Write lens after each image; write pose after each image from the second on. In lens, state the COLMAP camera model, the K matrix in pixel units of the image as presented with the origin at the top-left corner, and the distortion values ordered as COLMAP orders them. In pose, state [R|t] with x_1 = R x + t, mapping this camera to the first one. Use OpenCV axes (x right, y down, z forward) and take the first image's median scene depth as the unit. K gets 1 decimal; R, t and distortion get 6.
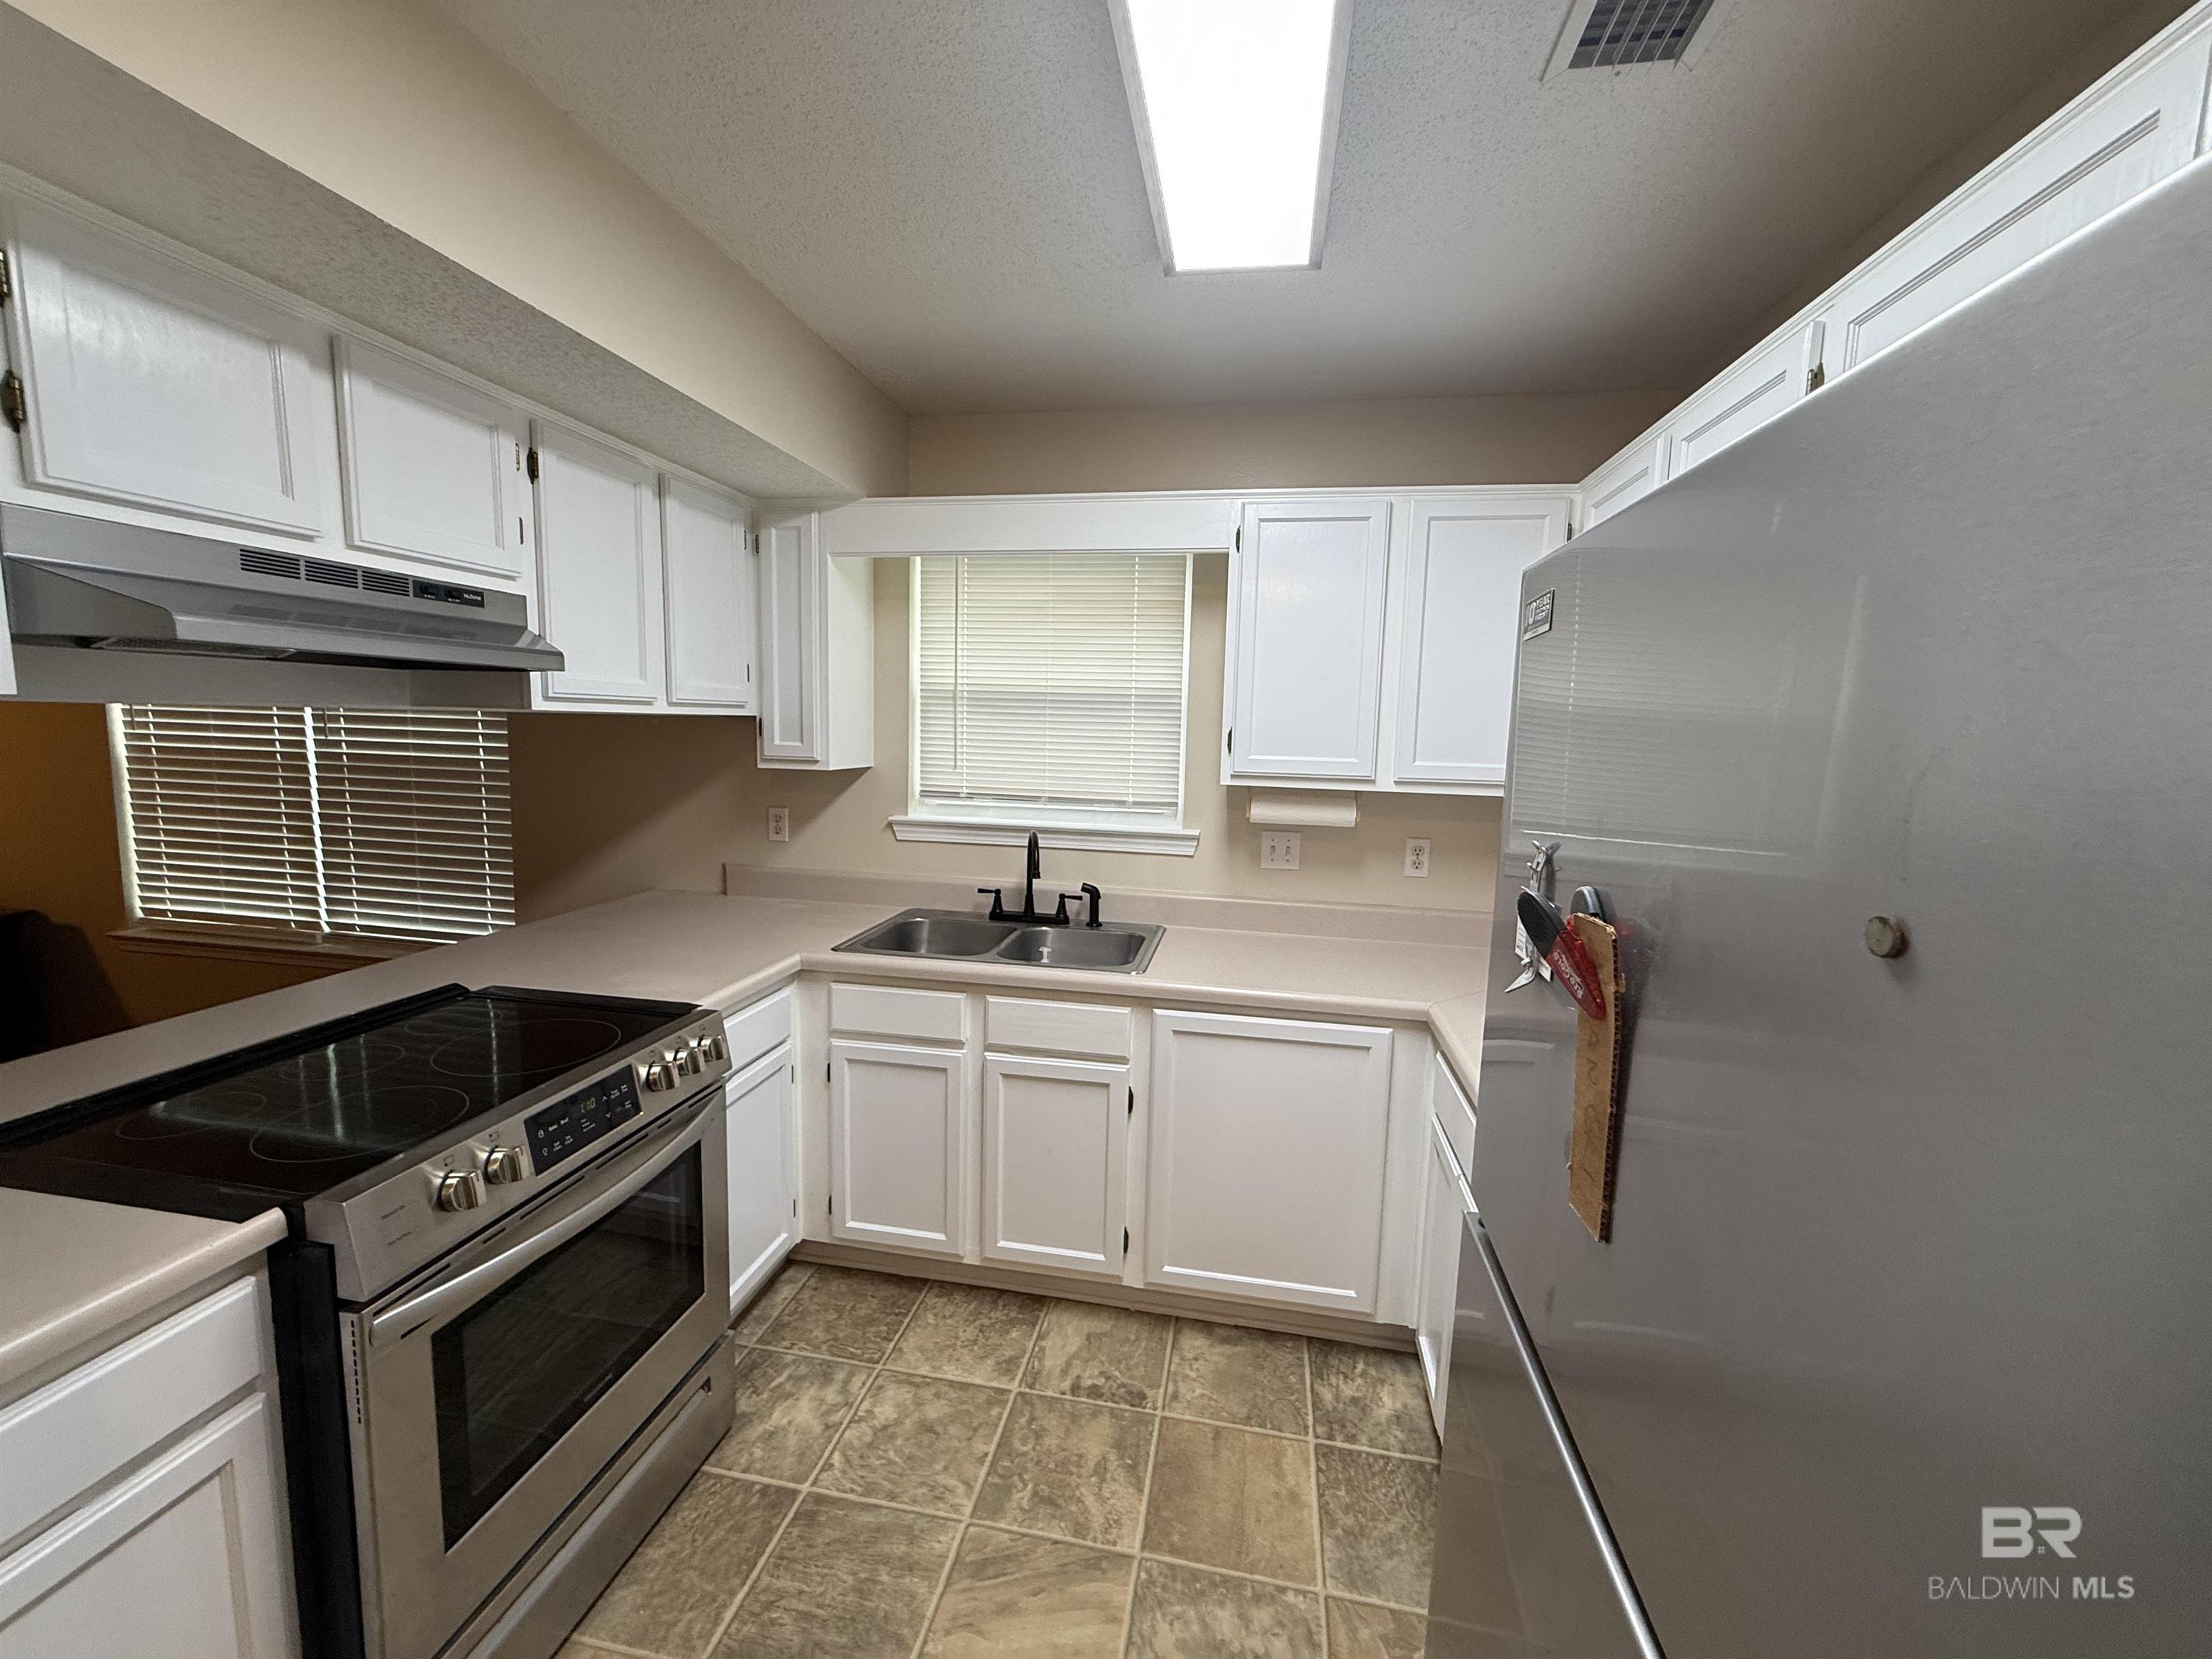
lens RADIAL K [[880.7, 0, 1101.5], [0, 880.7, 826.5], [0, 0, 1]] dist [0.000298, -0.000531]
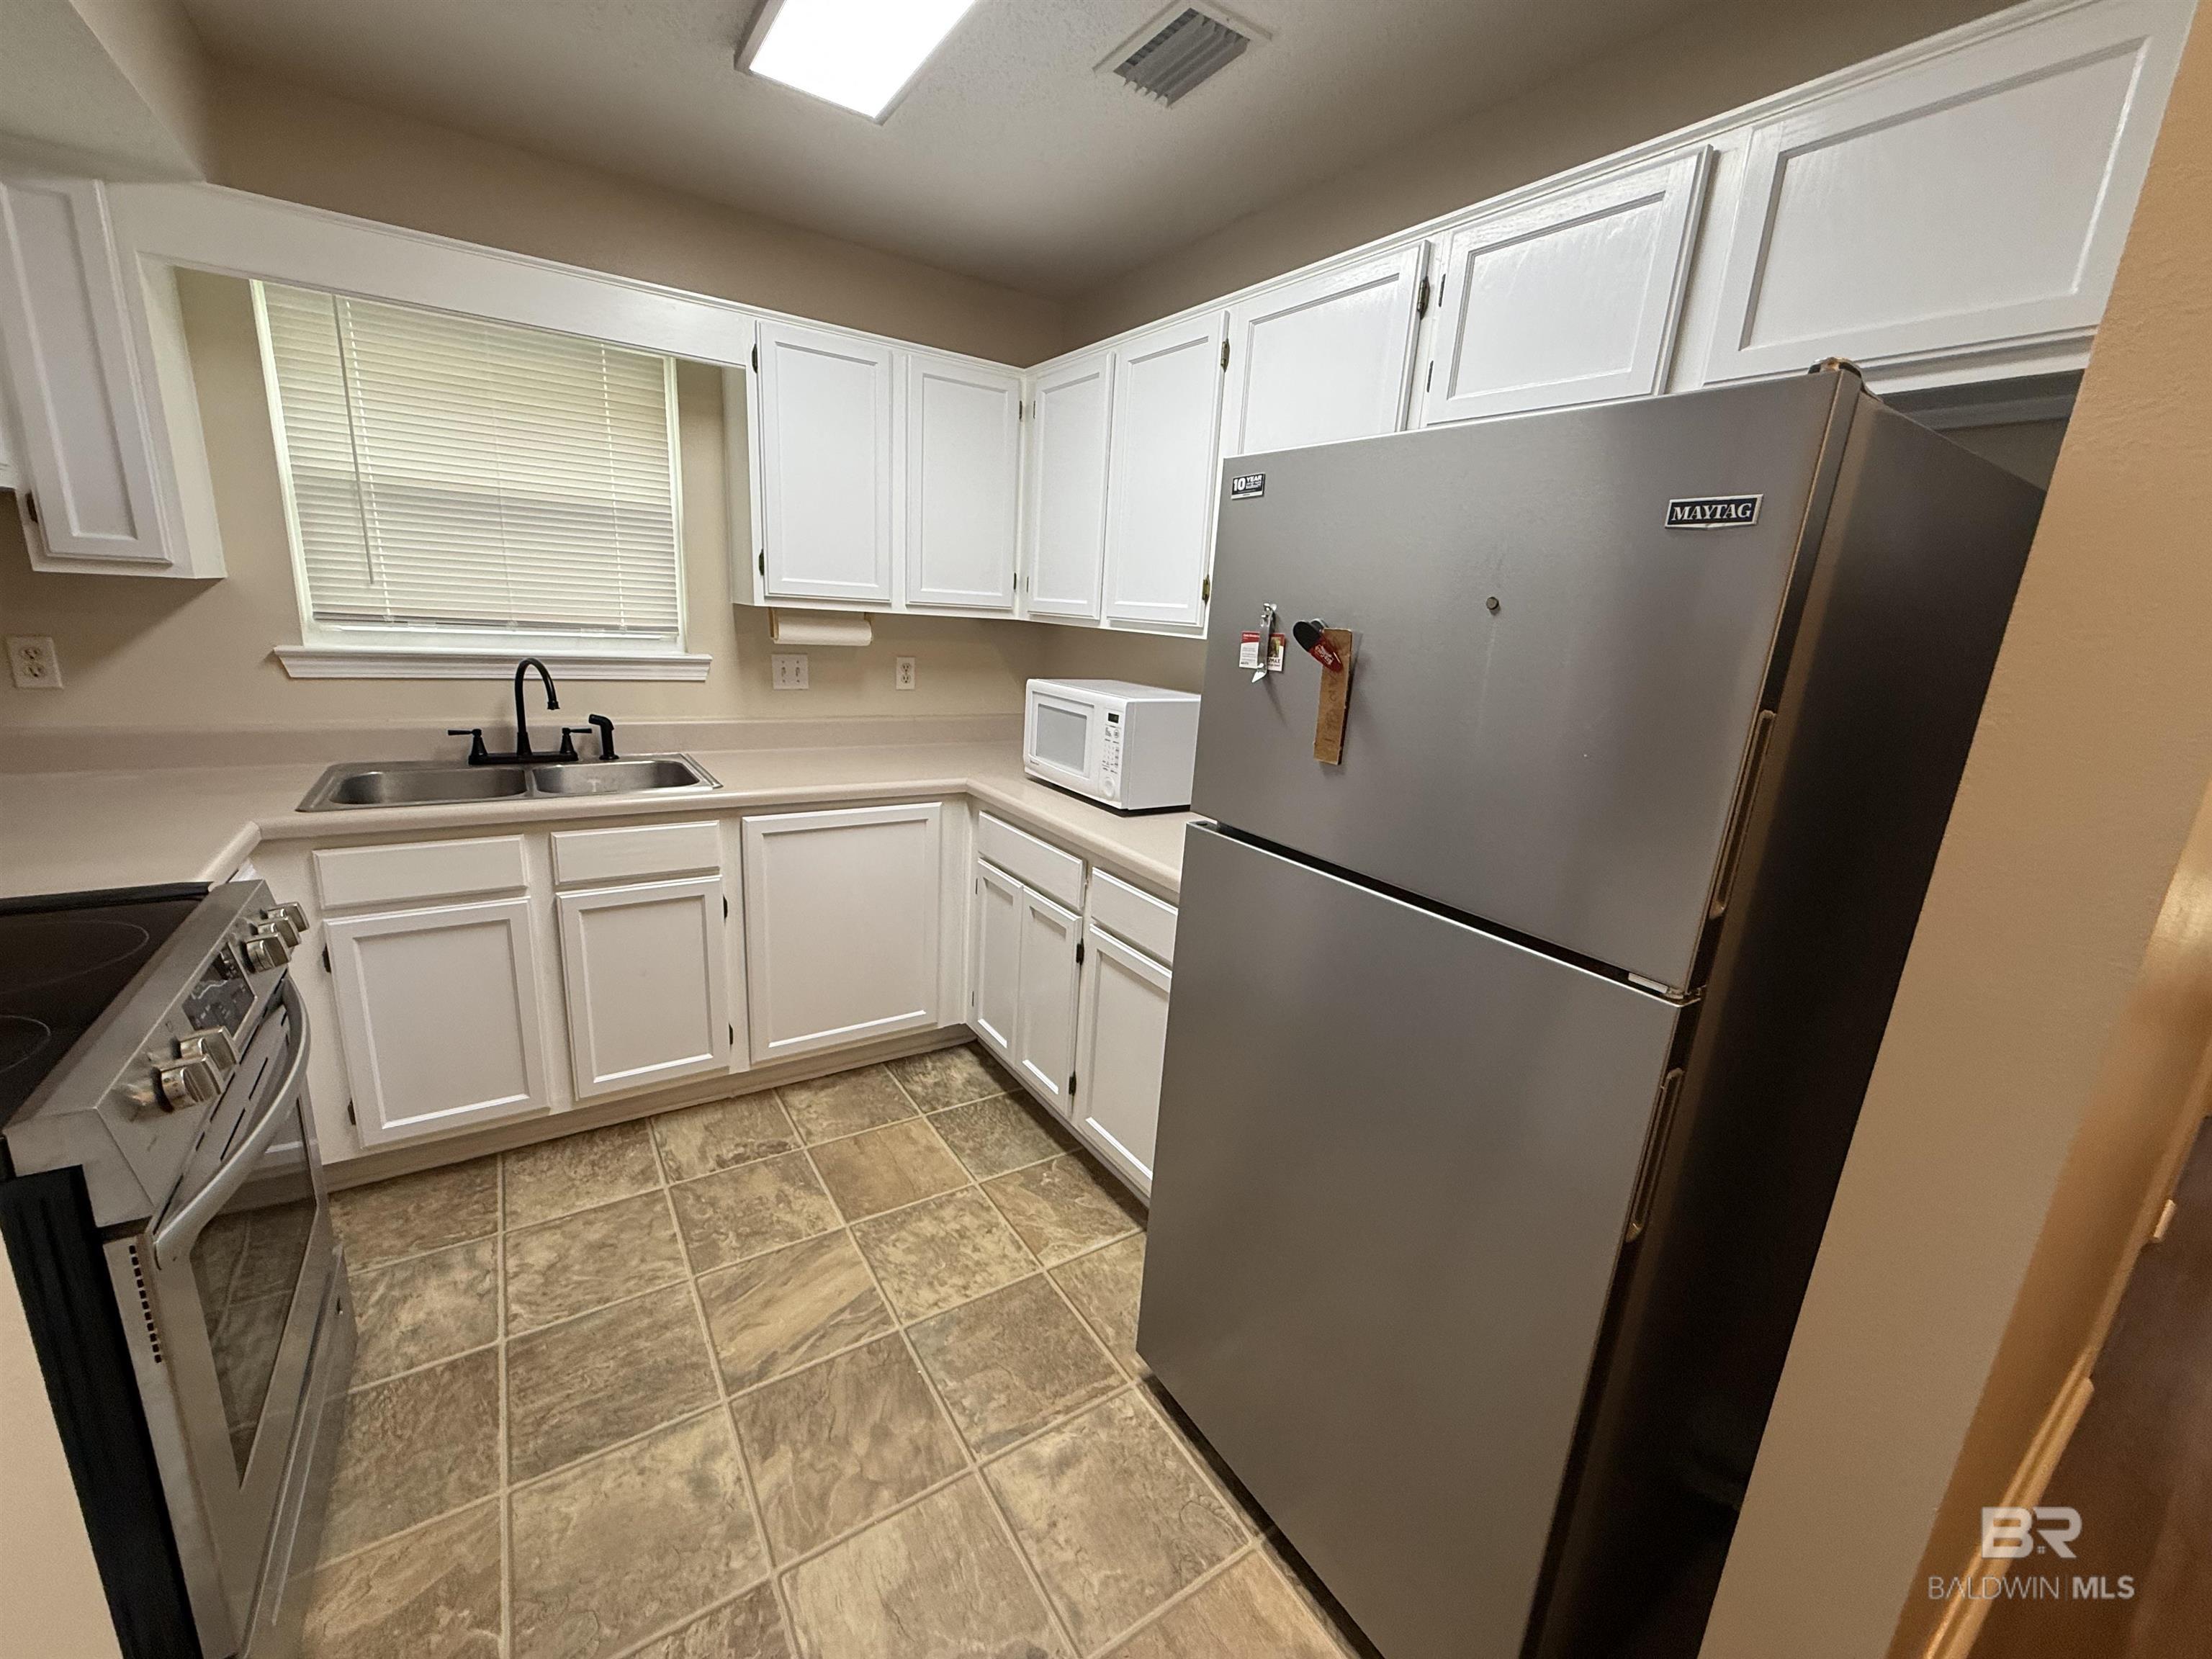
lens RADIAL K [[880.7, 0, 1101.1], [0, 880.7, 826.2], [0, 0, 1]] dist [0.000298, -0.000531]
pose [[0.719023, -0.152126, 0.678132, -0.342251], [0.036713, 0.982701, 0.181524, 0.037646], [-0.694016, -0.105623, 0.712170, -0.064499]]
